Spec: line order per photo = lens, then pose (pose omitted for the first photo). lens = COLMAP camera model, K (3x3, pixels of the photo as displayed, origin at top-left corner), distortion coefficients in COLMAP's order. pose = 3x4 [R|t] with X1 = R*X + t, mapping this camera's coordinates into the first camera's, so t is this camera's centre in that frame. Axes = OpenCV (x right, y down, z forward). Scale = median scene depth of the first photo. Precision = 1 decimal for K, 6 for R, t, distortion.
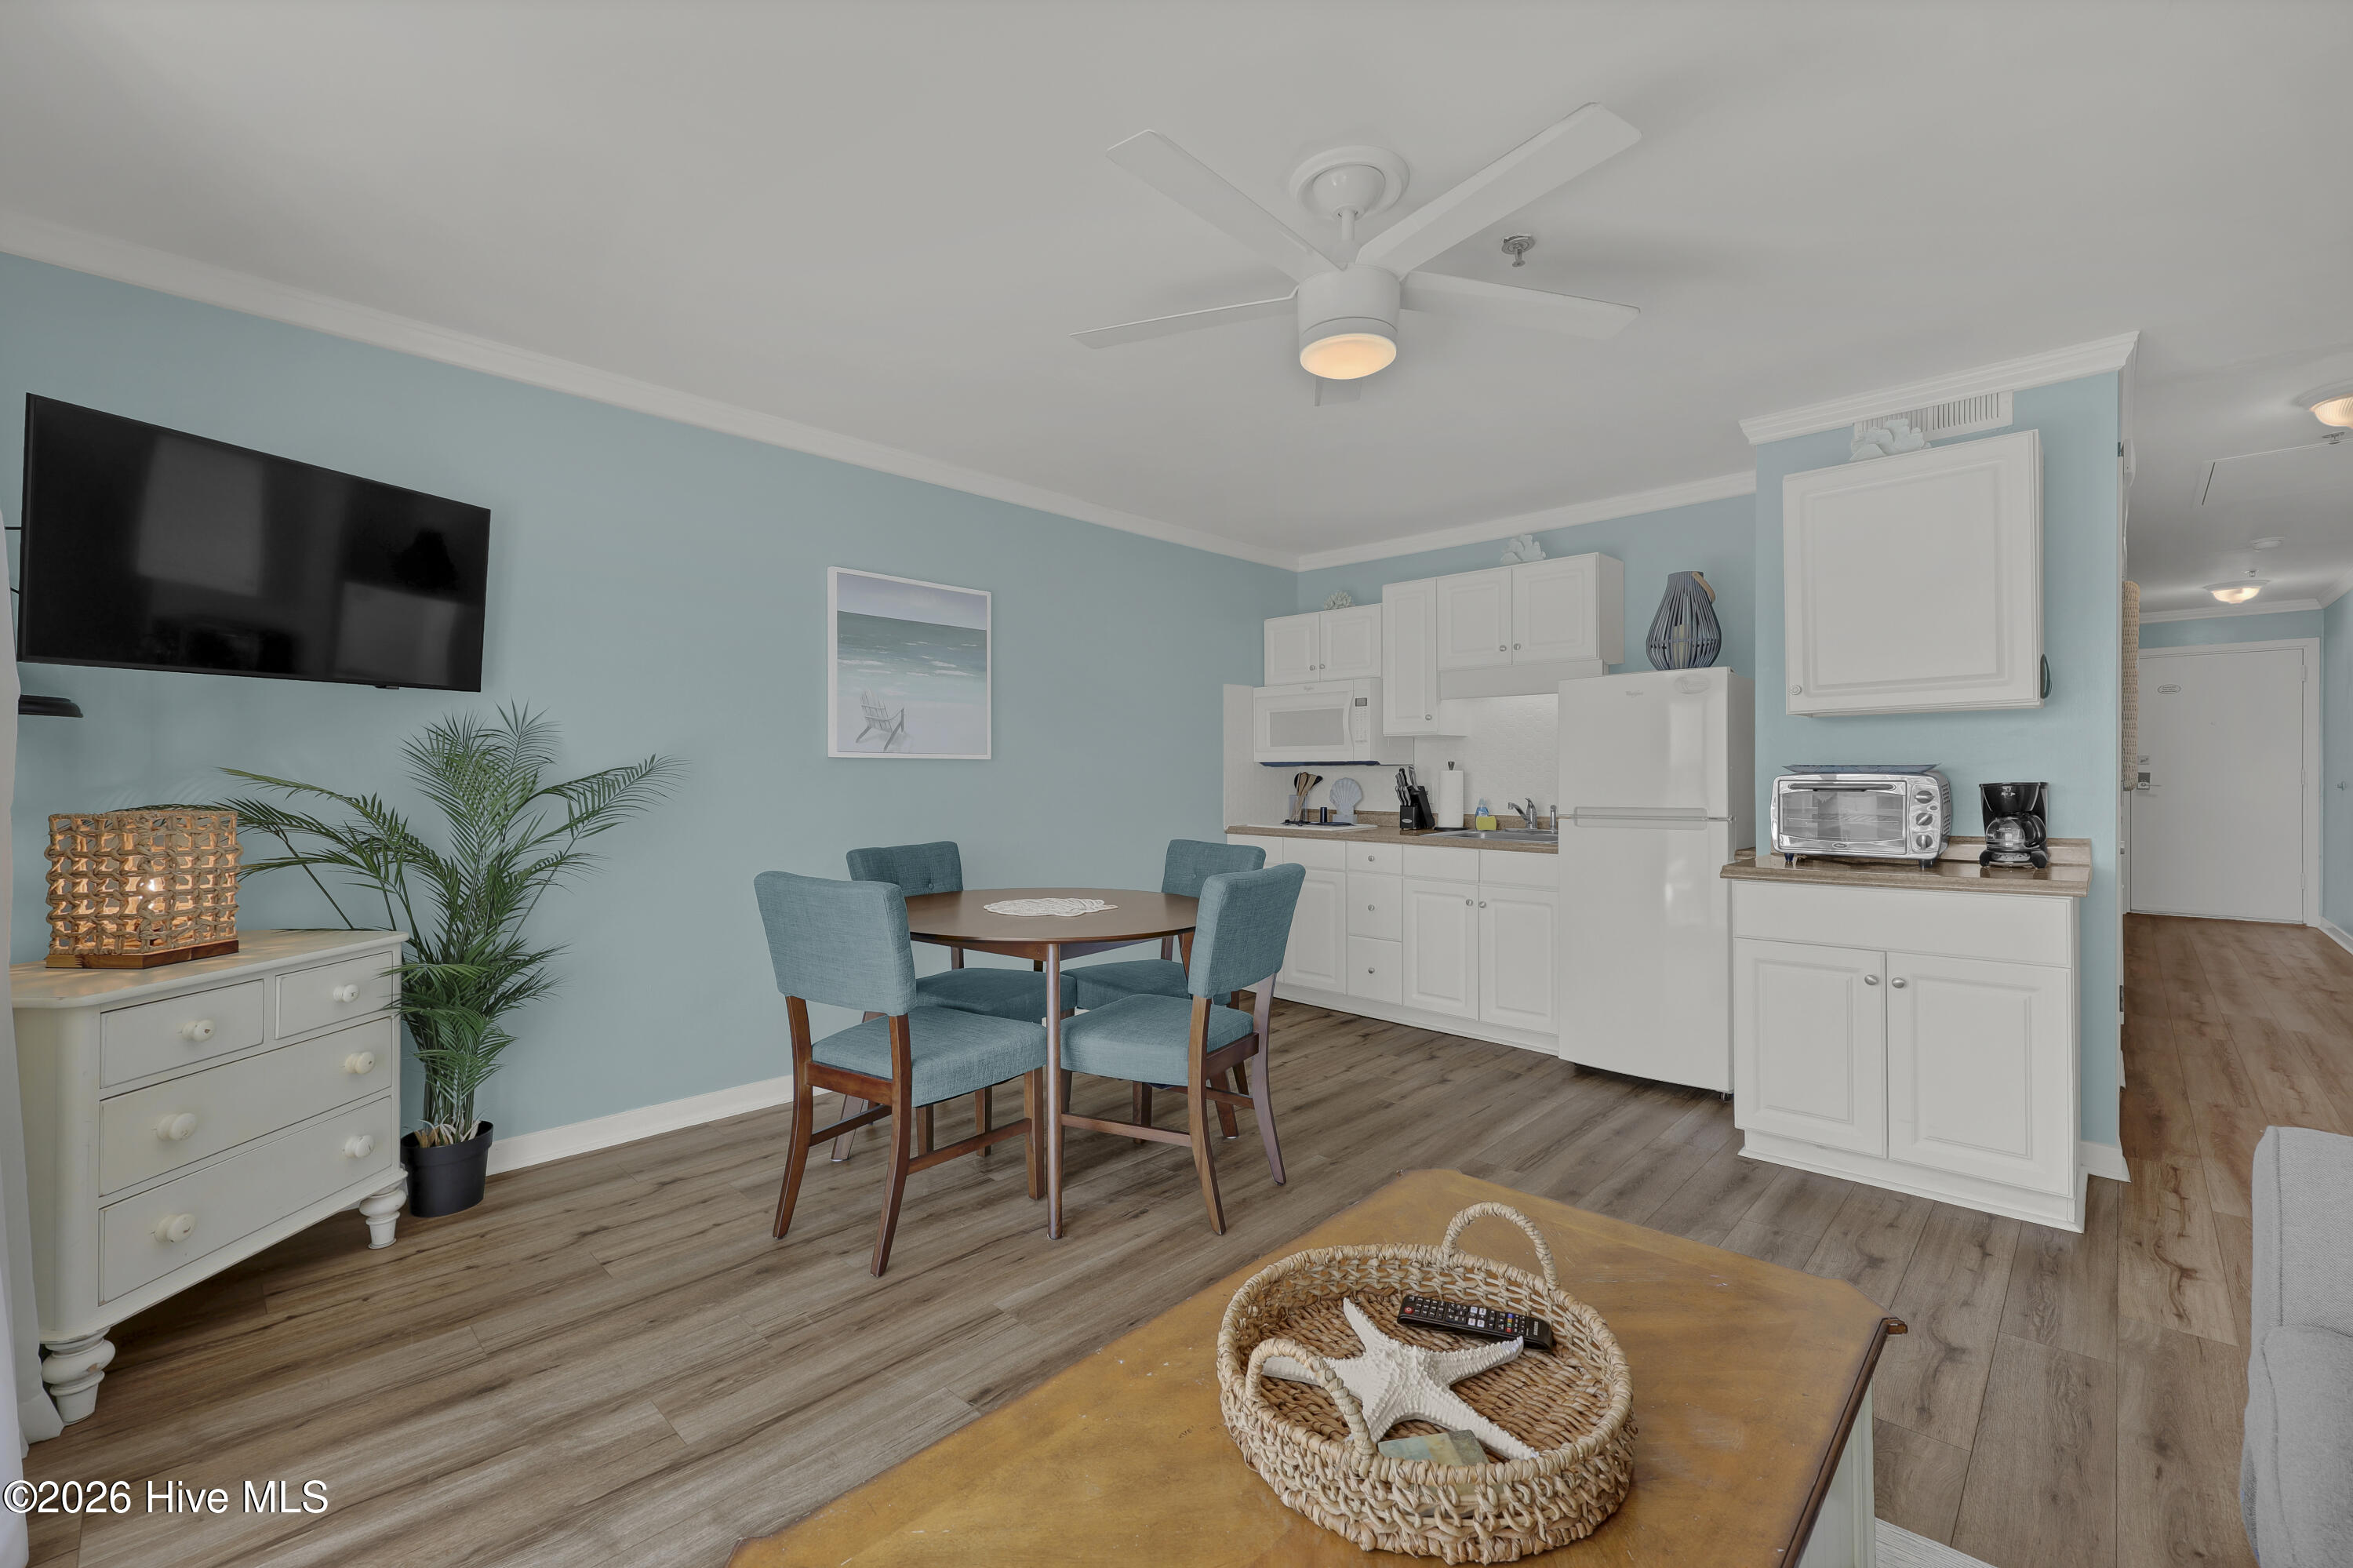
lens RADIAL K [[986.1, 0, 1181.0], [0, 986.1, 778.1], [0, 0, 1]] dist [0.001168, 0.000111]
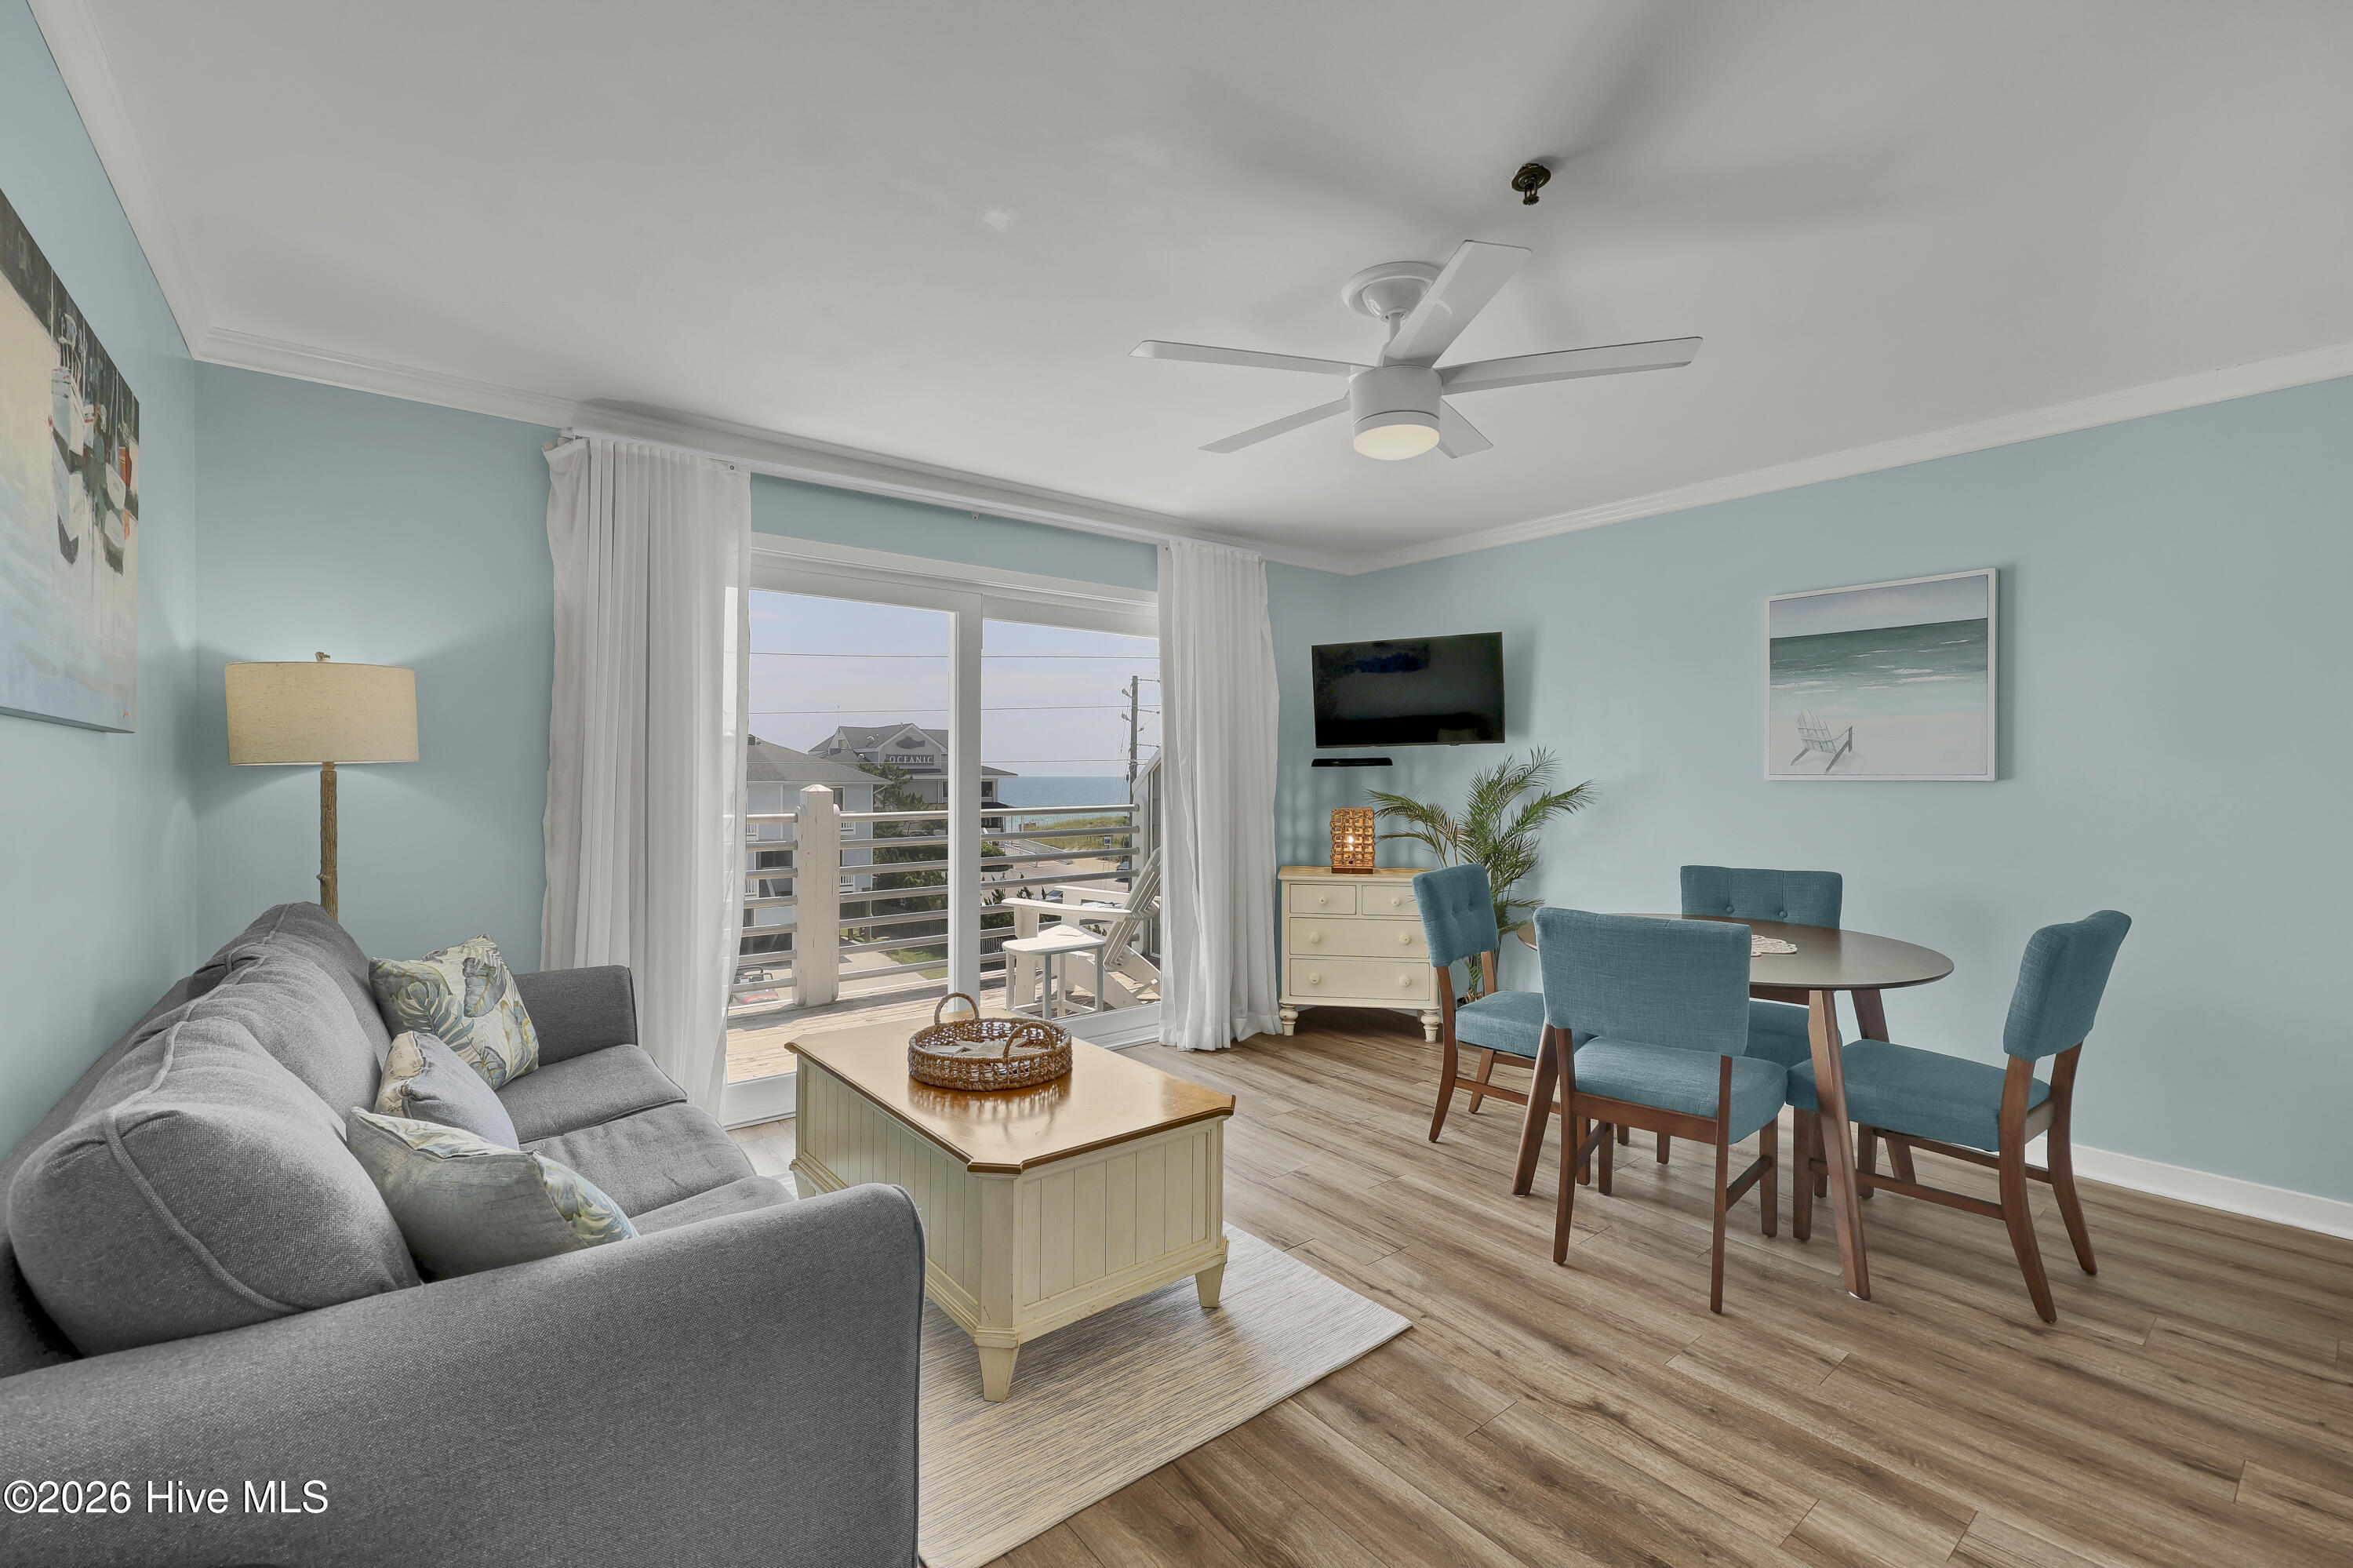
lens RADIAL K [[986.1, 0, 1181.0], [0, 986.1, 778.1], [0, 0, 1]] dist [0.001168, 0.000111]
pose [[-0.131686, 0.005330, -0.991277, 0.737603], [0.000087, 0.999986, 0.005365, -0.027870], [0.991292, 0.000620, -0.131684, 0.506122]]
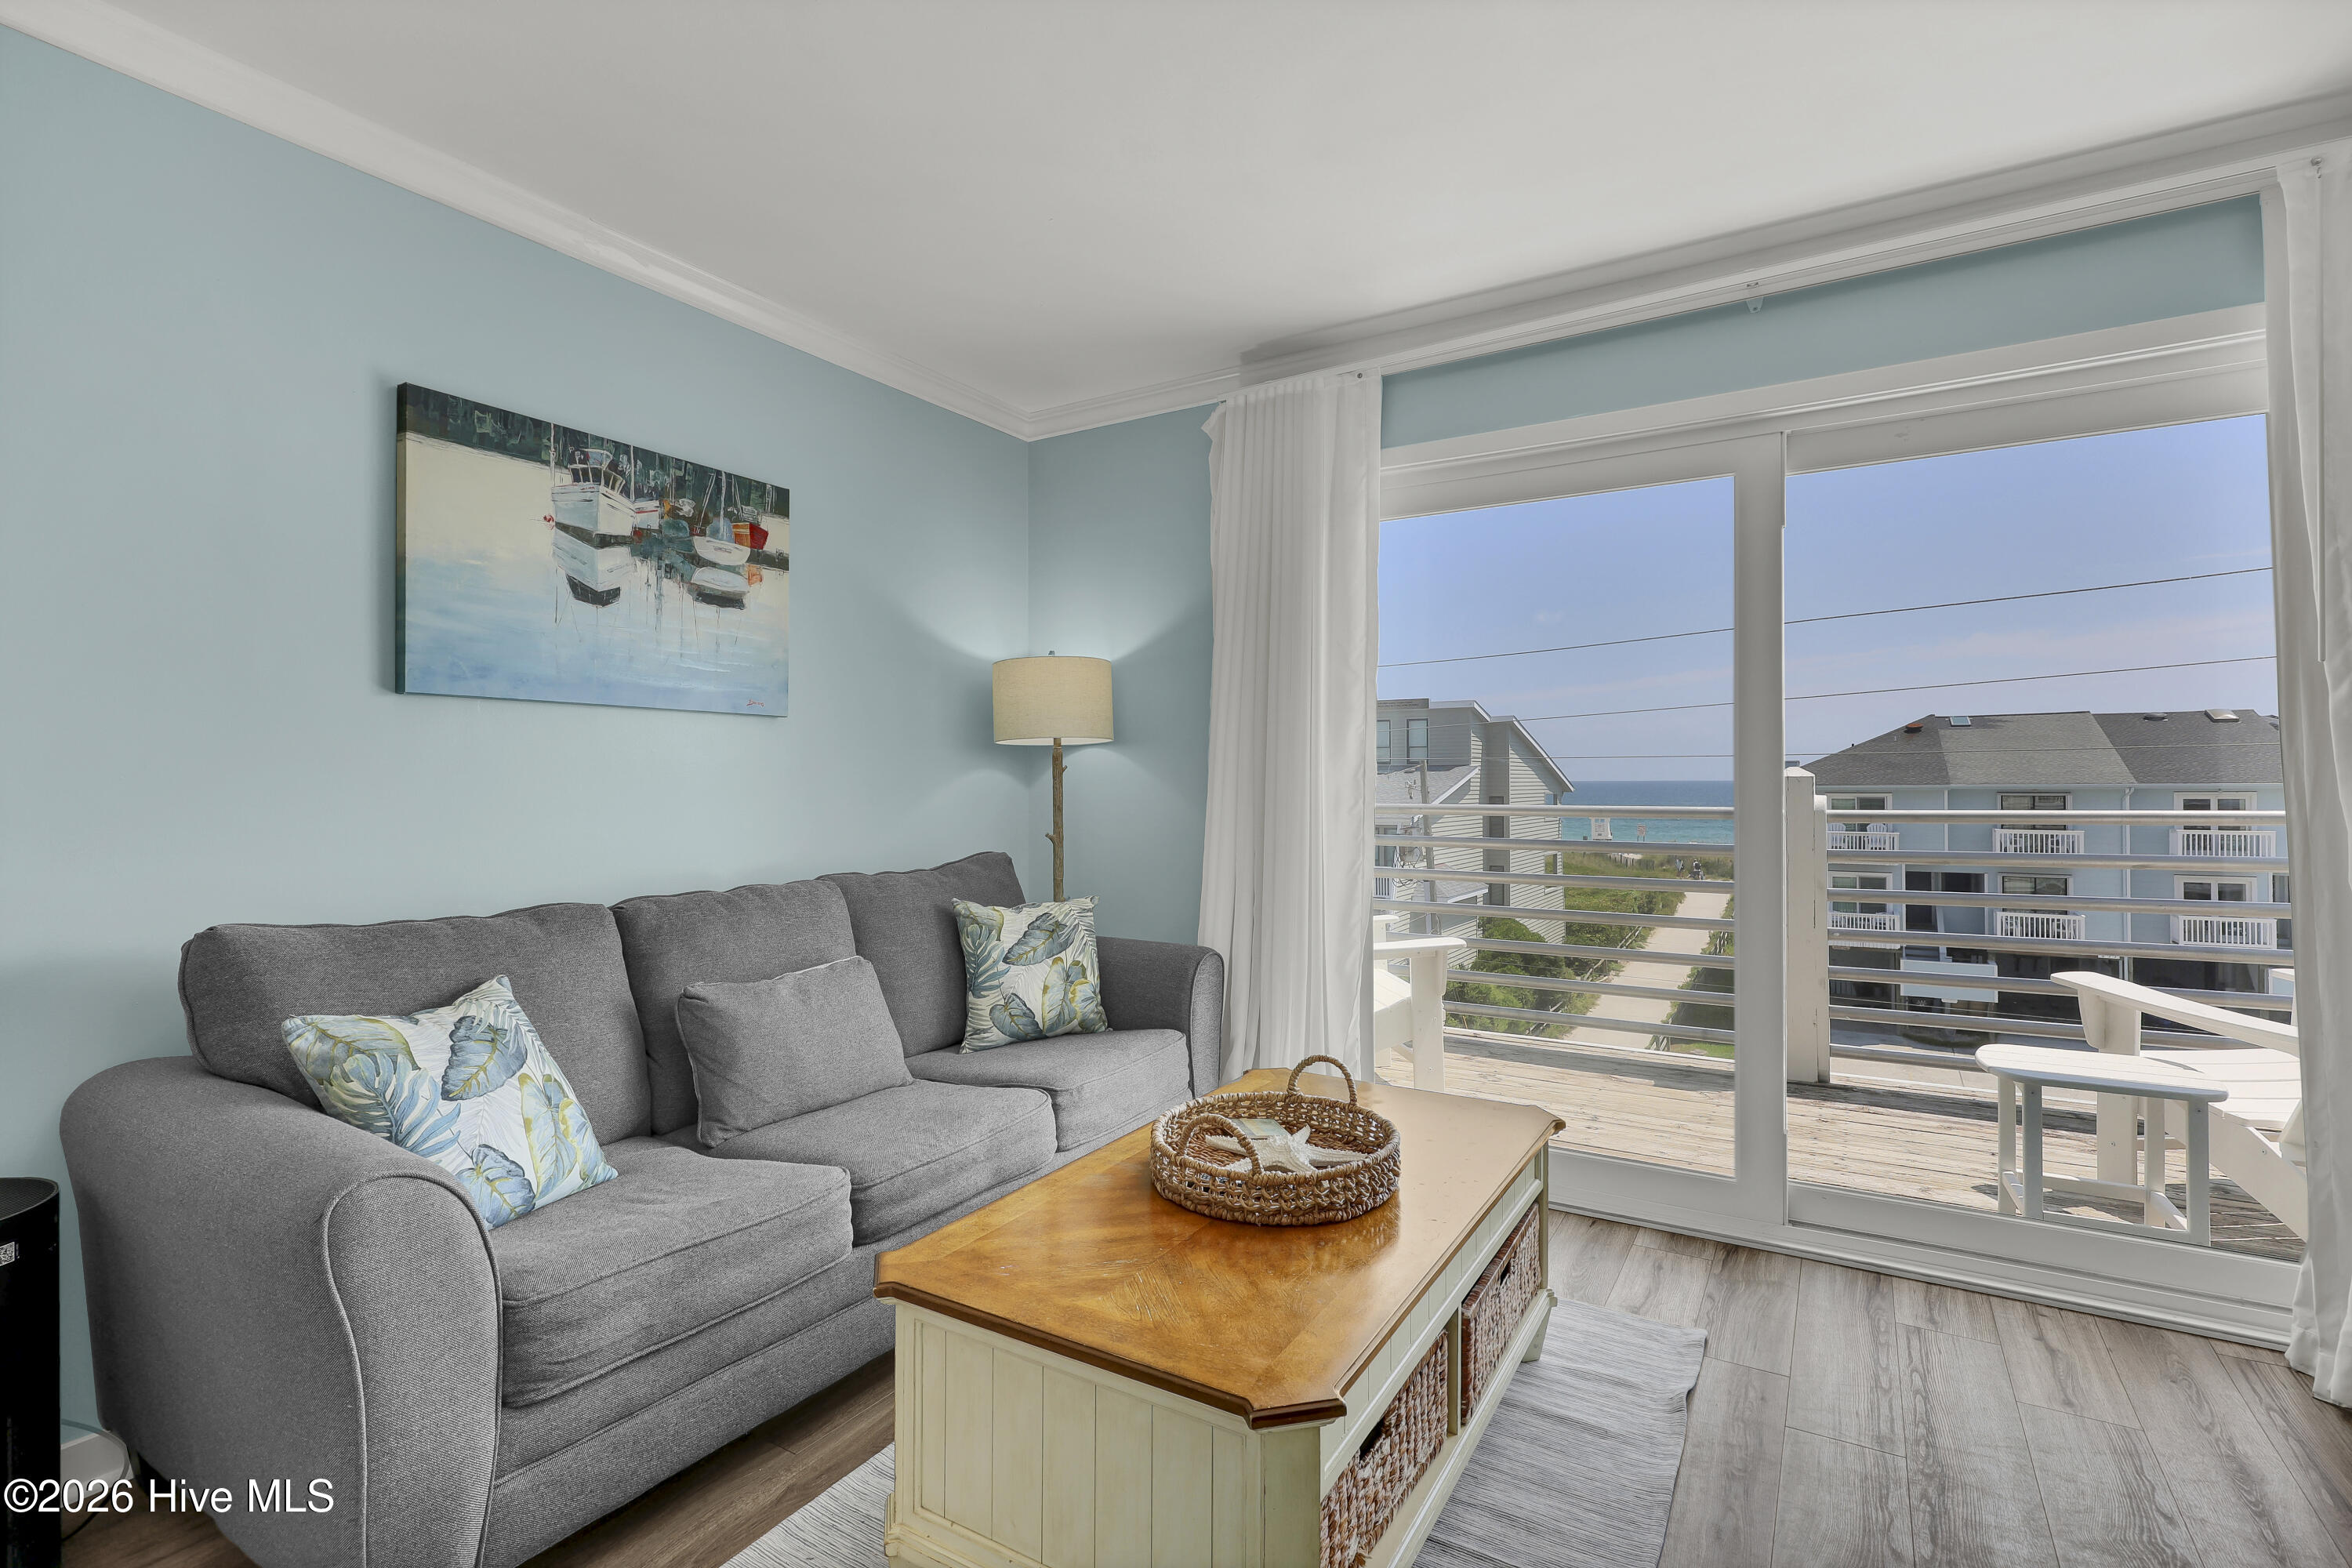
lens RADIAL K [[1081.9, 0, 1188.1], [0, 1081.9, 779.6], [0, 0, 1]] dist [-0.001039, 0.000666]
pose [[-0.975151, 0.005818, -0.221463, 0.212764], [0.006598, 0.999974, -0.002784, 0.001031], [0.221441, -0.004177, -0.975165, 0.750576]]
